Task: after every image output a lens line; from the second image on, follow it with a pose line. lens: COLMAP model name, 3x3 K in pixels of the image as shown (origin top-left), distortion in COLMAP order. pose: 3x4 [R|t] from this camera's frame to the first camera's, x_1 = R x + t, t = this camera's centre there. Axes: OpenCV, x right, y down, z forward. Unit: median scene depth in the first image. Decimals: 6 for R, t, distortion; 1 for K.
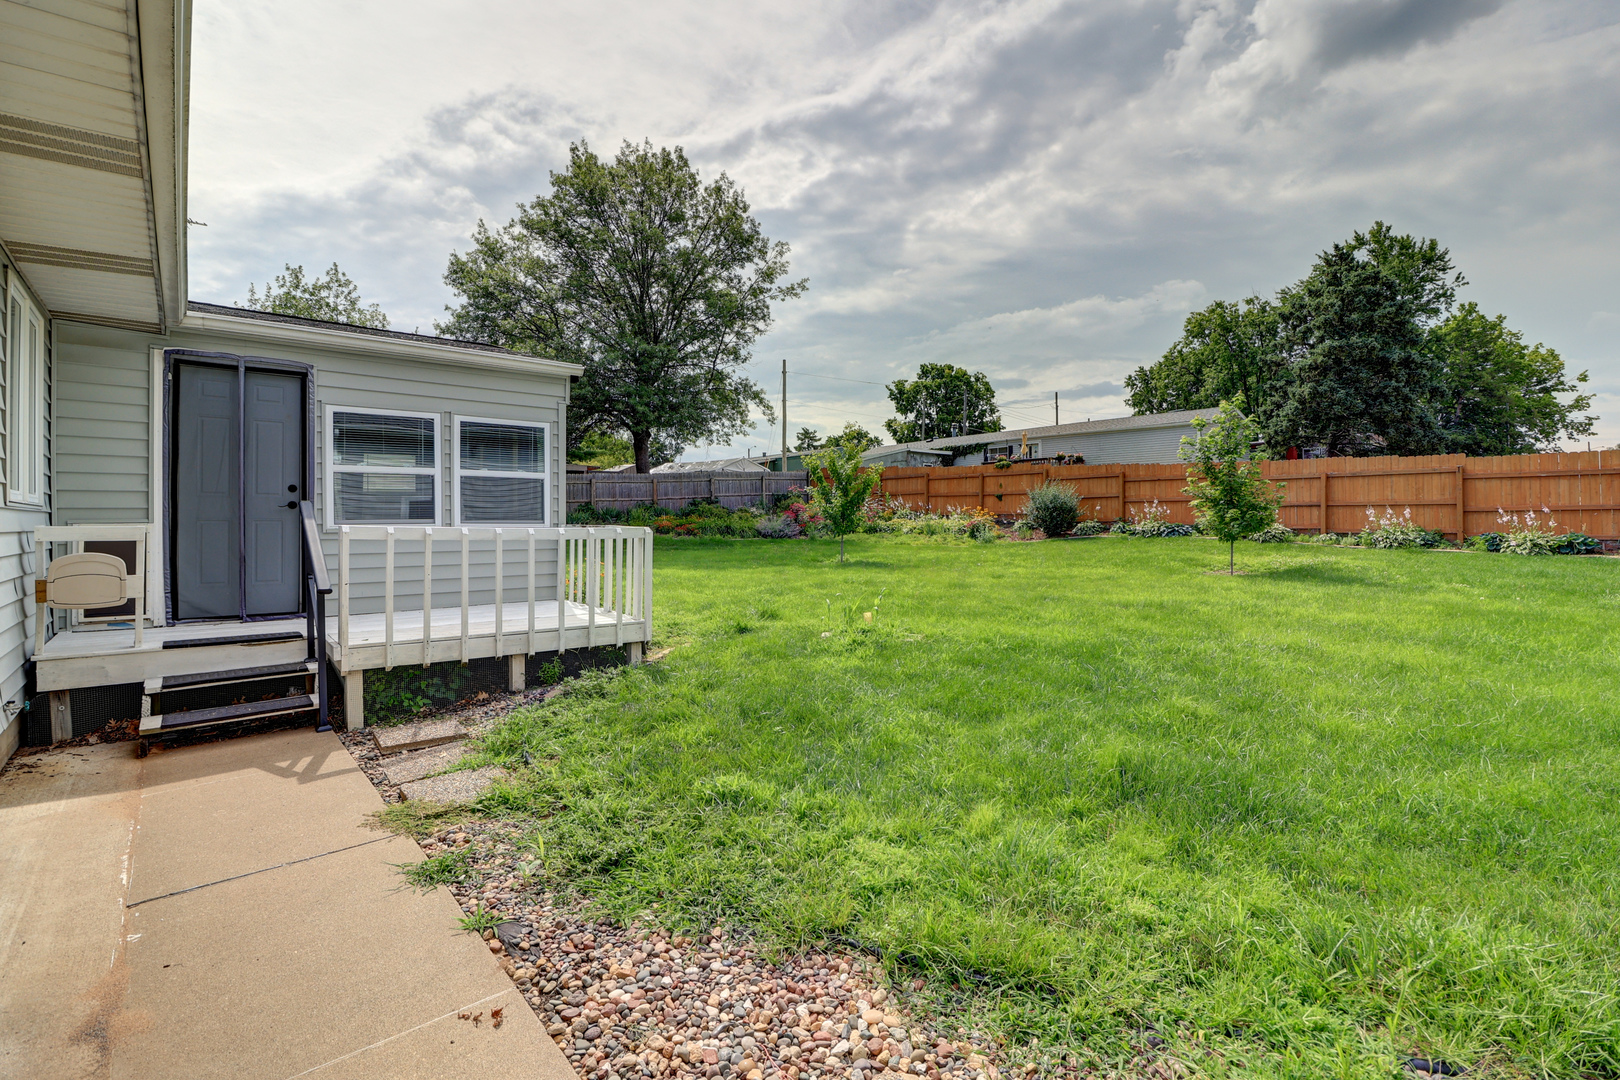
lens RADIAL K [[743.8, 0, 811.9], [0, 743.8, 520.3], [0, 0, 1]] dist [0.000097, -0.014950]
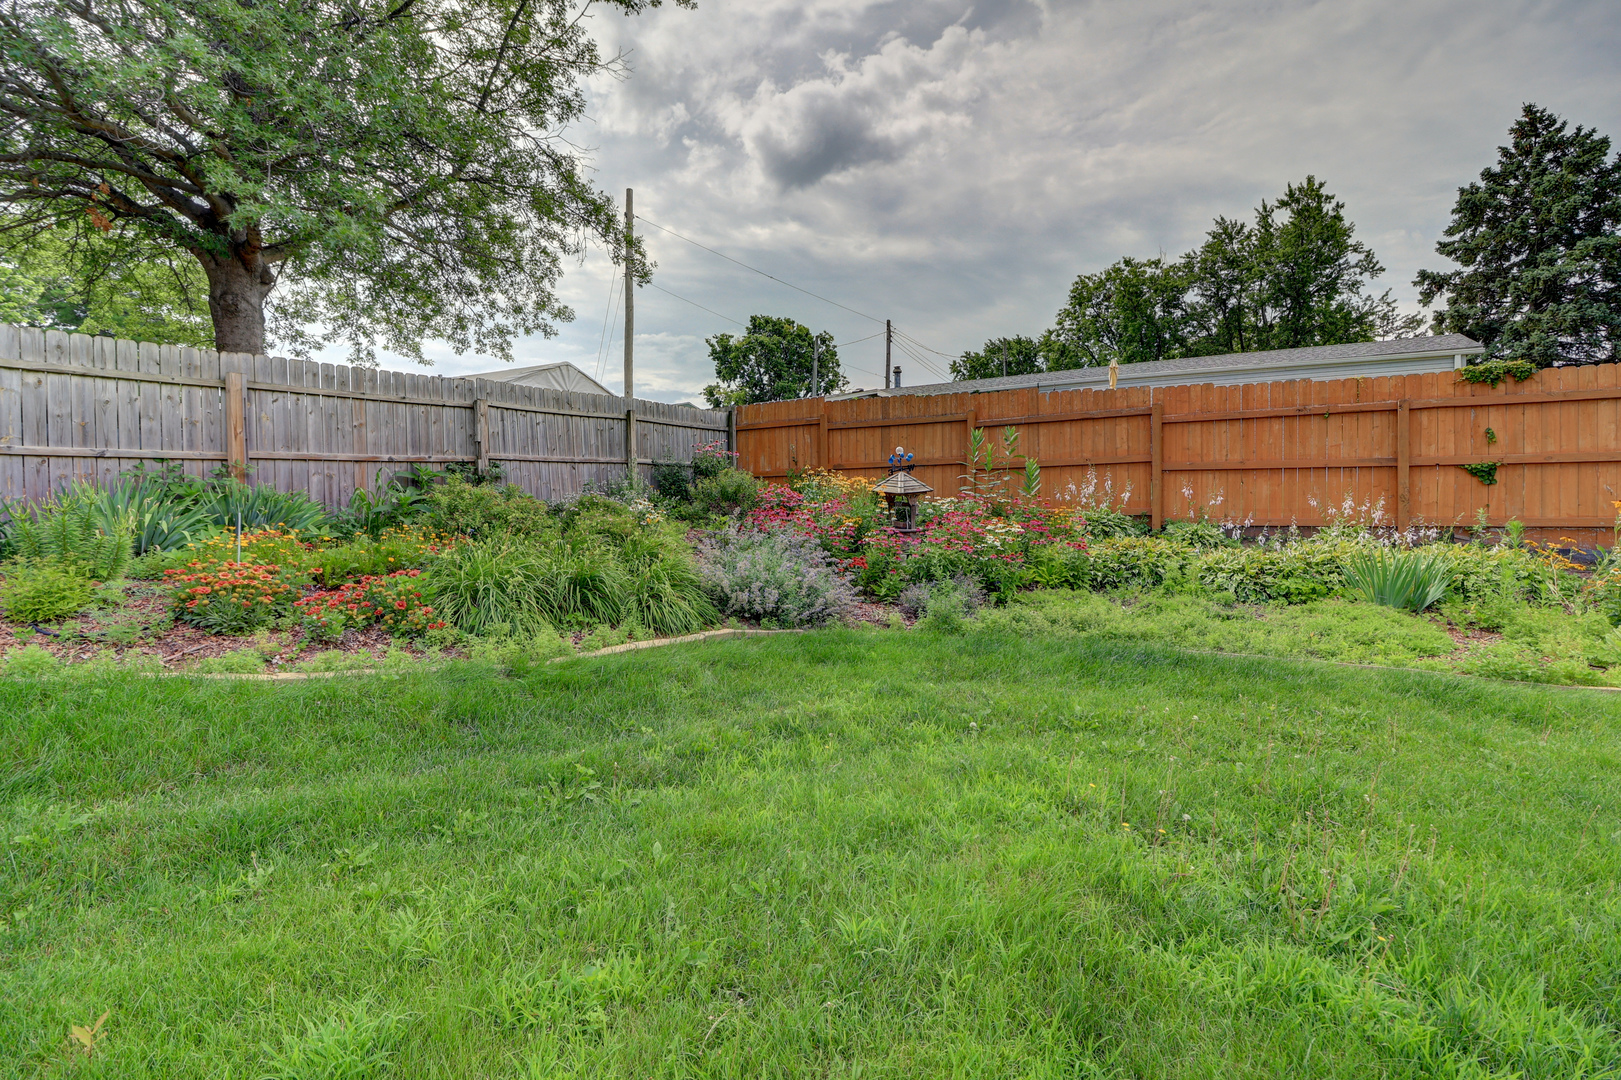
lens RADIAL K [[741.8, 0, 810.5], [0, 741.8, 526.6], [0, 0, 1]] dist [-0.001472, -0.014182]
pose [[0.946685, 0.000657, 0.322160, -0.055392], [-0.004855, 0.999913, 0.012227, -0.004709], [-0.322124, -0.013140, 0.946606, 0.355386]]
